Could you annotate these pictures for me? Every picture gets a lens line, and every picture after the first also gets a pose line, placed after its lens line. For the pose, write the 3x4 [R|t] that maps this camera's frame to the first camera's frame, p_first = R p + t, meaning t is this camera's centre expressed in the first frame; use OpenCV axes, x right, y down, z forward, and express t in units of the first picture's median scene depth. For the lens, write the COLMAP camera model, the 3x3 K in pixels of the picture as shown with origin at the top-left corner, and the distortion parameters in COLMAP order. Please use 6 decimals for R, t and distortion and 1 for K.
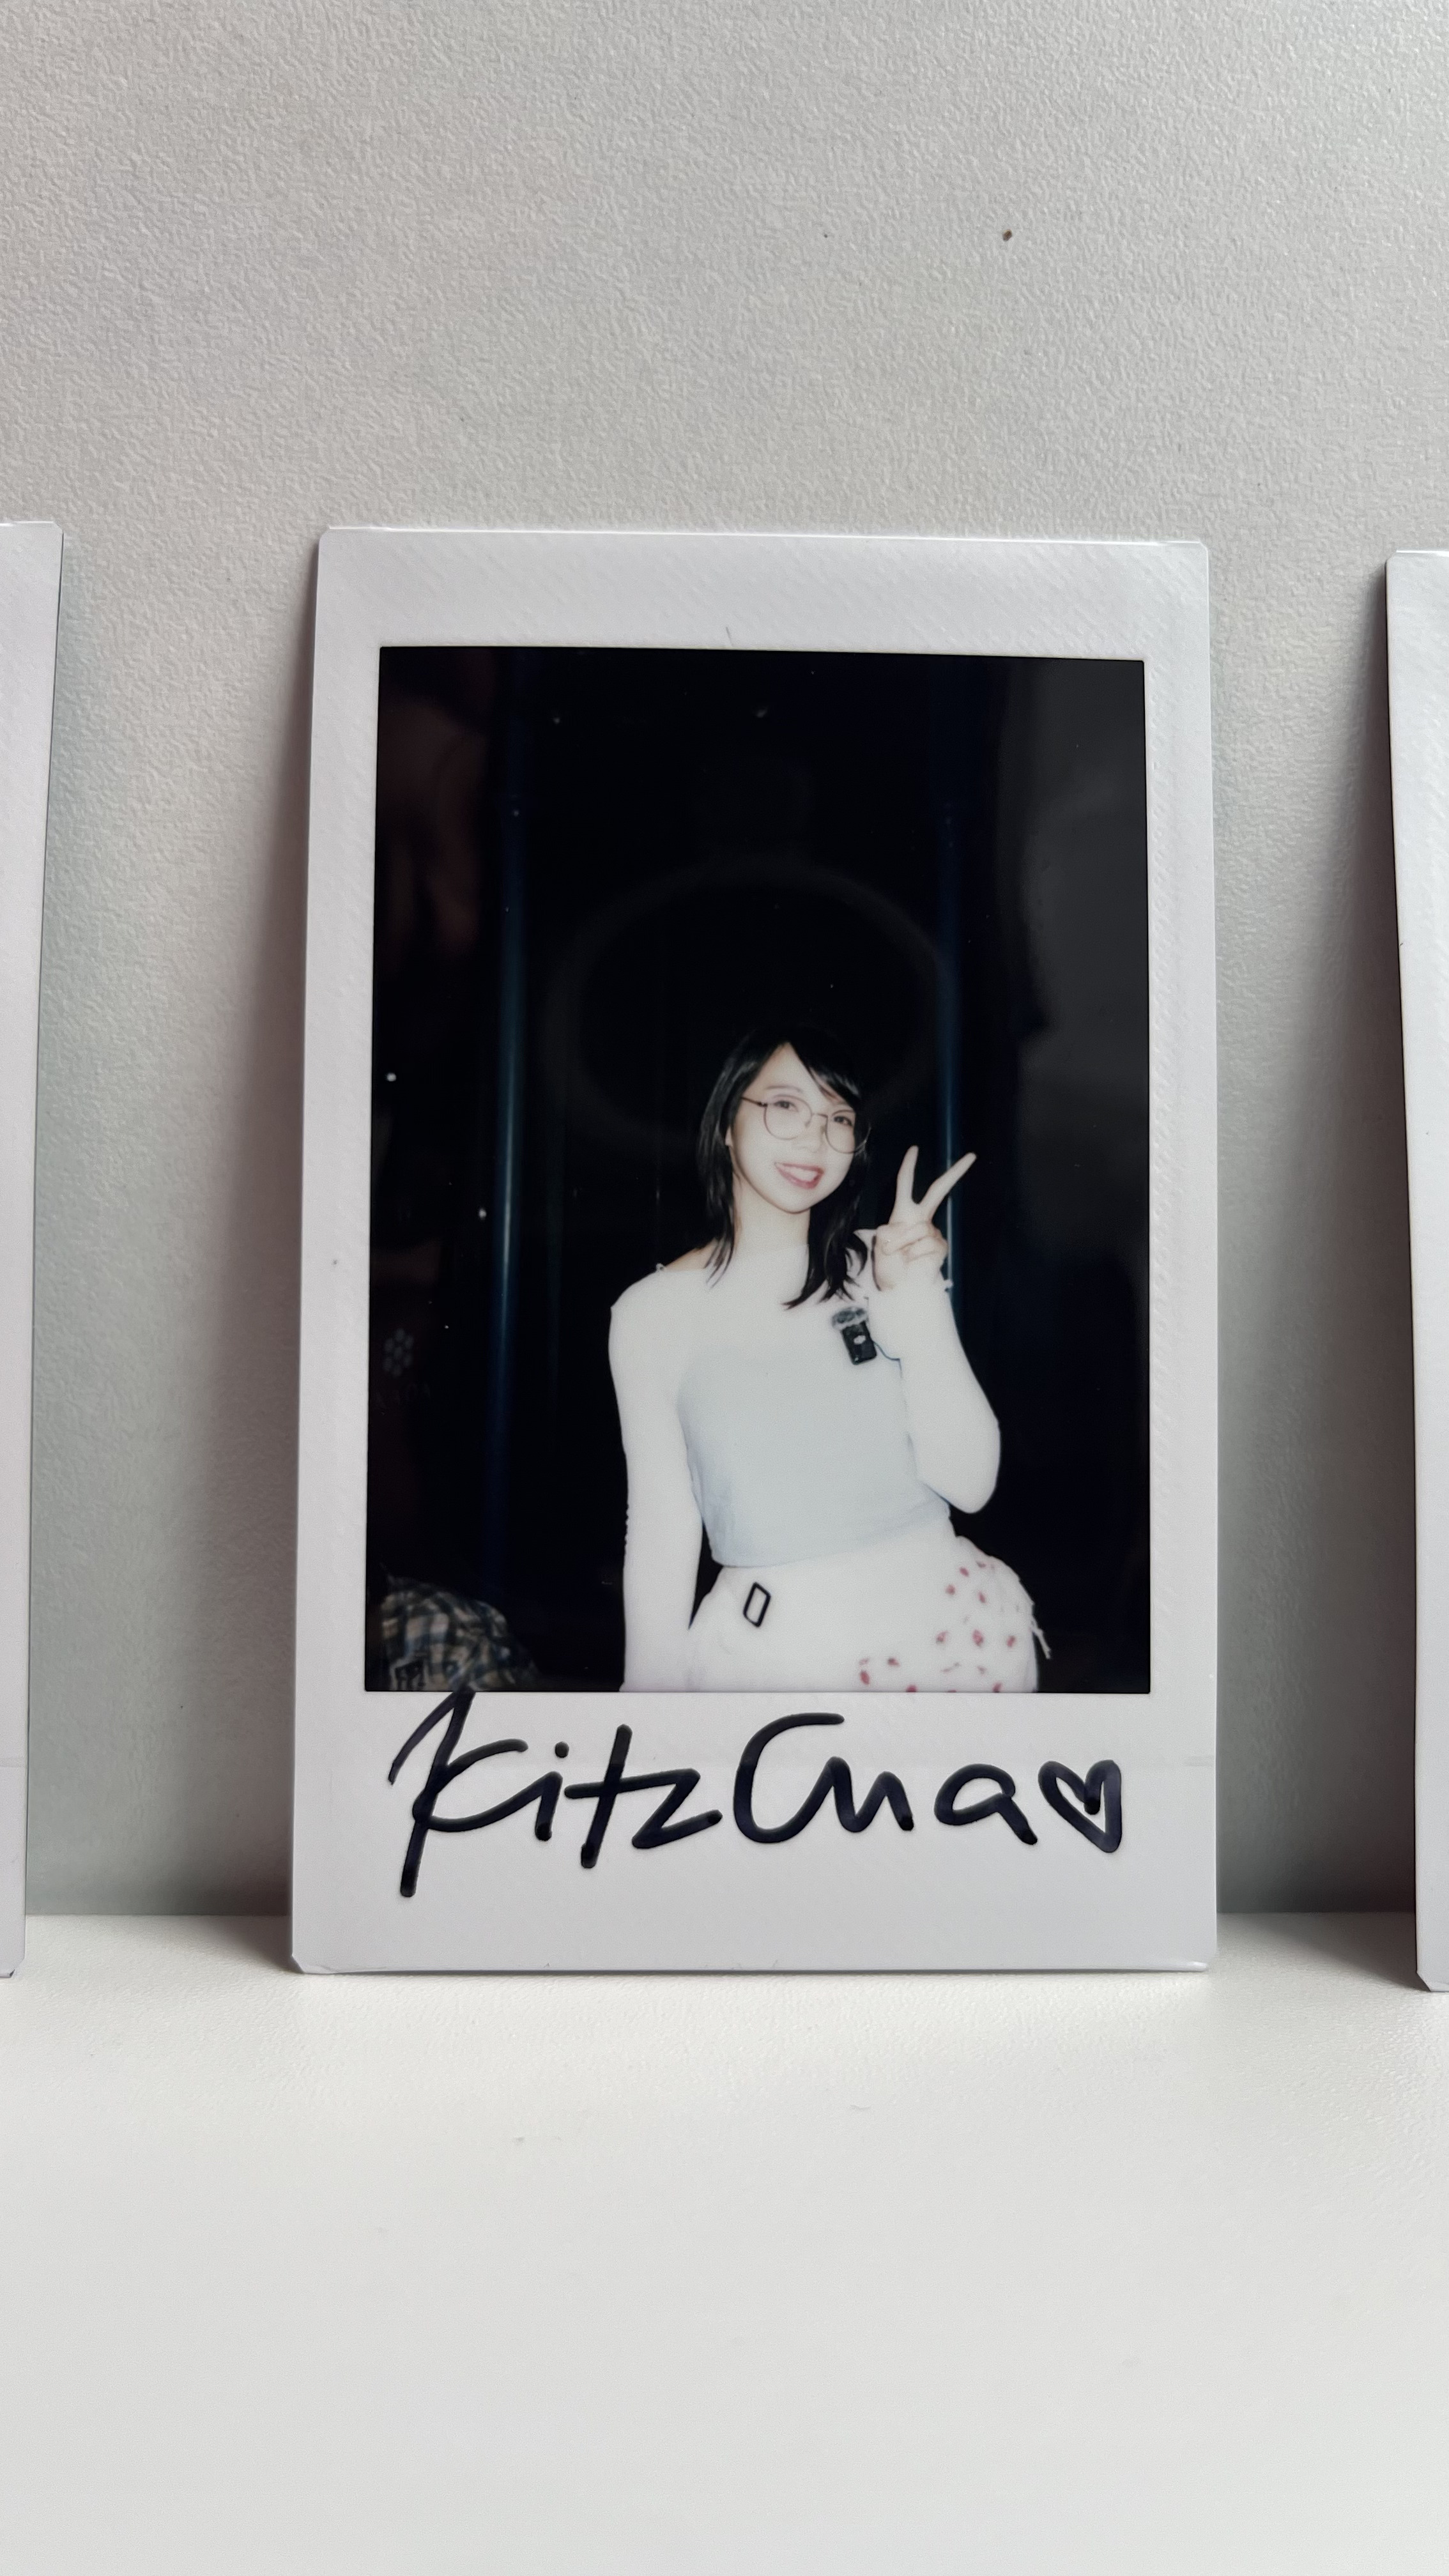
lens RADIAL K [[2271.6, 0, 779.7], [0, 2271.6, 1282.0], [0, 0, 1]] dist [-0.001650, -0.029815]
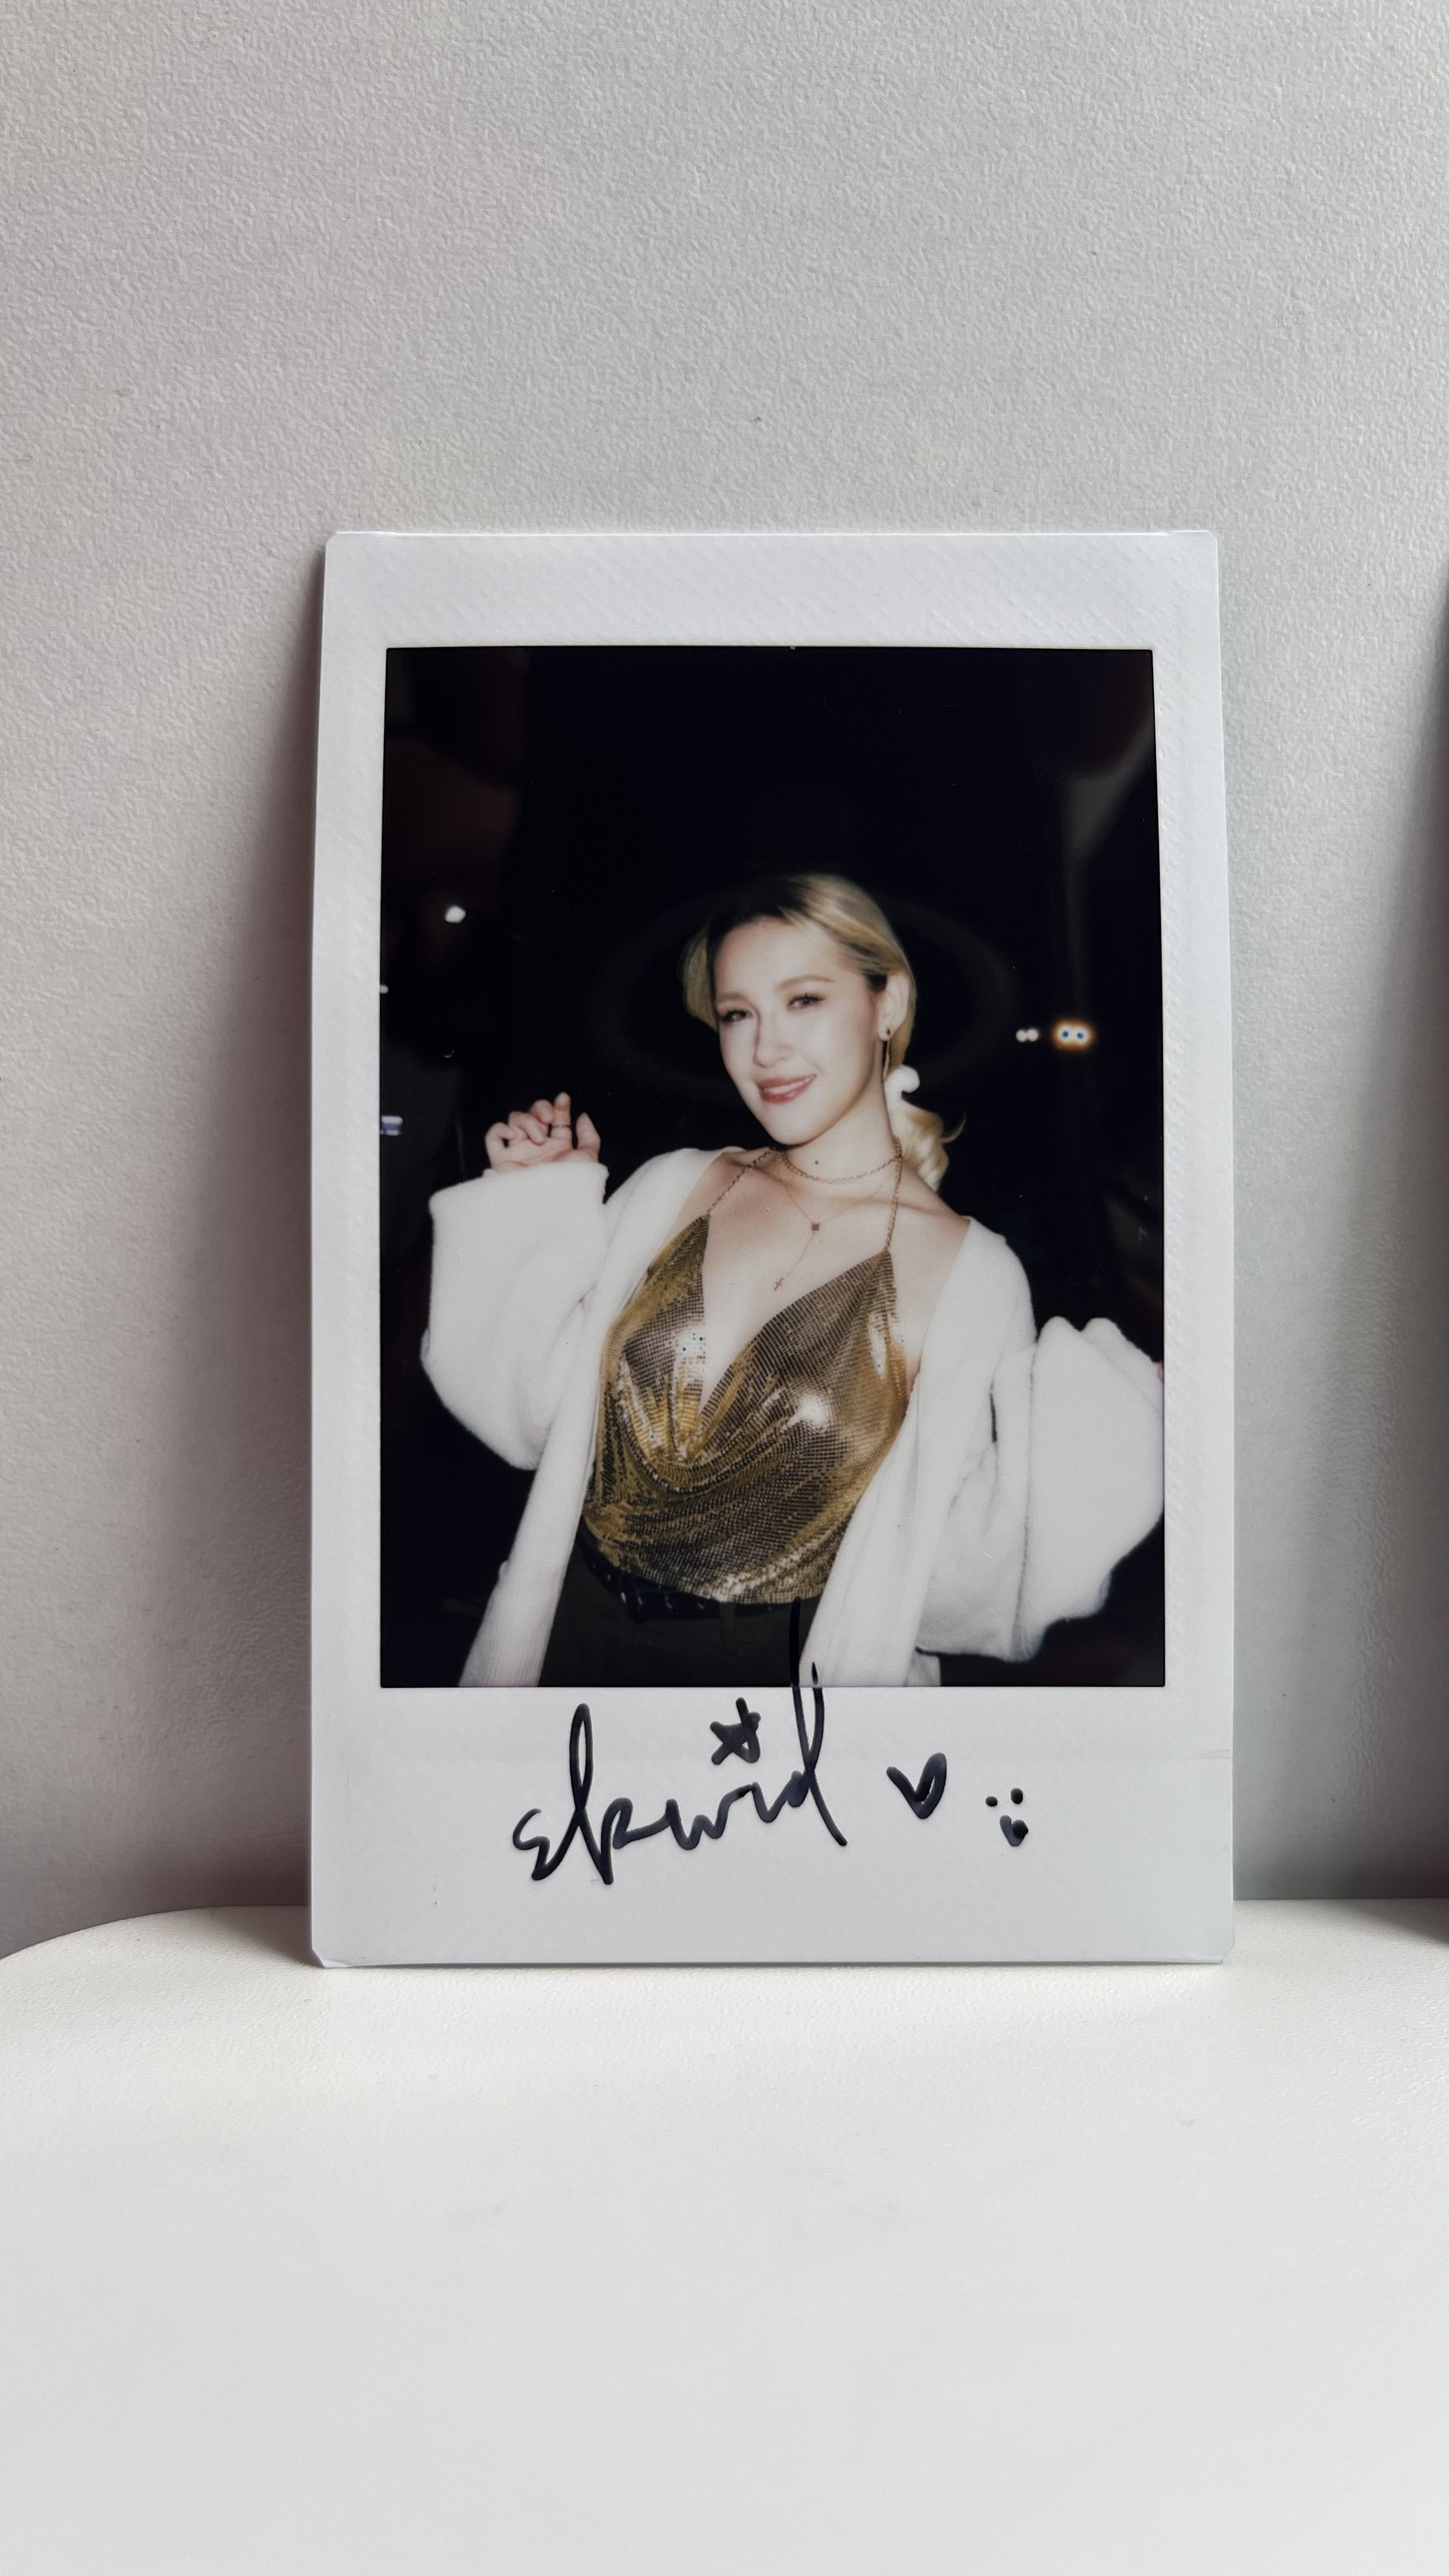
lens RADIAL K [[2271.6, 0, 712.2], [0, 2271.6, 1303.5], [0, 0, 1]] dist [-0.001650, -0.029815]
pose [[0.999895, -0.006193, -0.013069, -0.535624], [0.006342, 0.999915, 0.011377, -0.002978], [0.012998, -0.011459, 0.999850, -0.018806]]
